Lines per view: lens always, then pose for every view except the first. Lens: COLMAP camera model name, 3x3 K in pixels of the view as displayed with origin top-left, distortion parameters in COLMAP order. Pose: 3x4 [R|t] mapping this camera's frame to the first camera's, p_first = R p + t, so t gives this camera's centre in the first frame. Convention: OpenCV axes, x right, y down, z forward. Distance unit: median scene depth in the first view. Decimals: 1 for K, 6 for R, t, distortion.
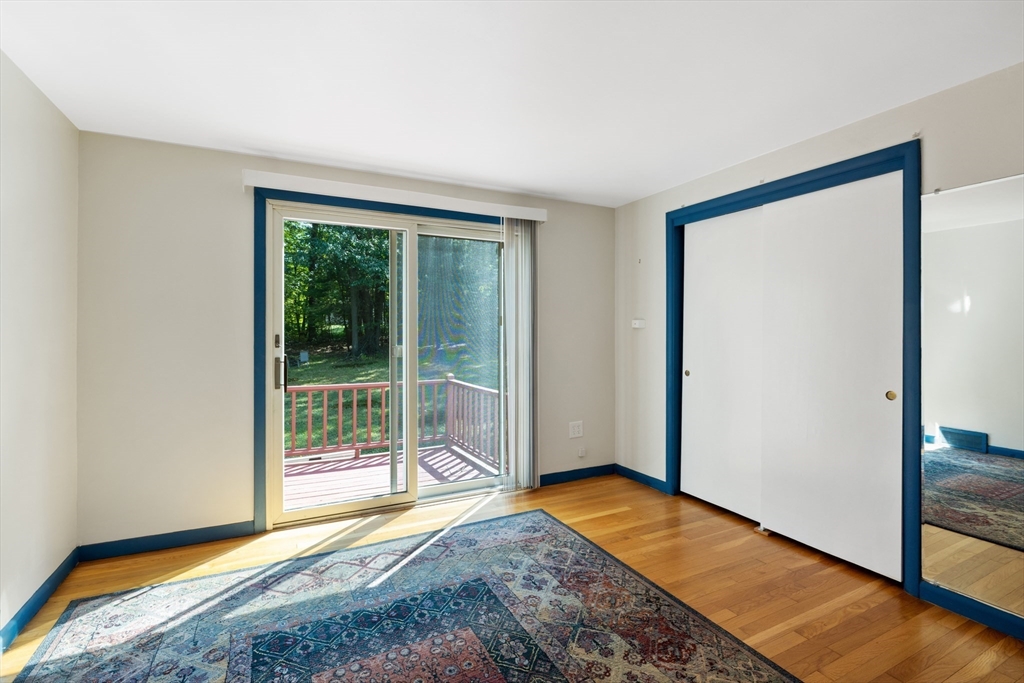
lens RADIAL K [[479.6, 0, 503.3], [0, 479.6, 335.8], [0, 0, 1]] dist [-0.002241, 0.000079]
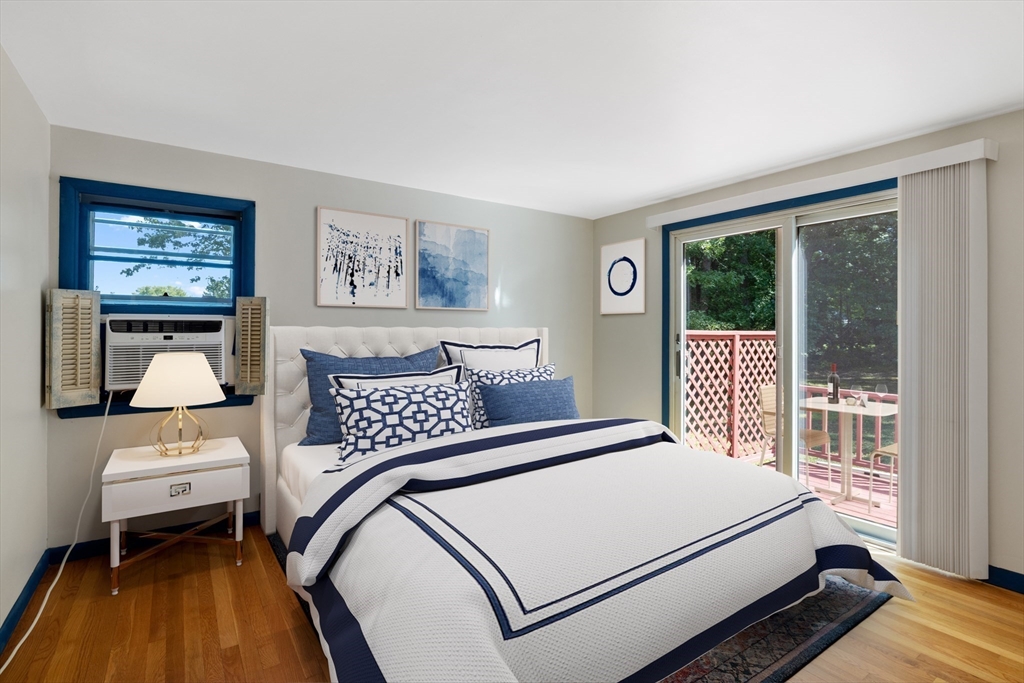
lens RADIAL K [[479.6, 0, 503.8], [0, 479.6, 332.1], [0, 0, 1]] dist [-0.002241, 0.000079]
pose [[0.125429, 0.005694, -0.992086, 0.681260], [-0.019540, 0.999804, 0.003268, 0.000138], [0.991910, 0.018975, 0.125516, 0.327716]]
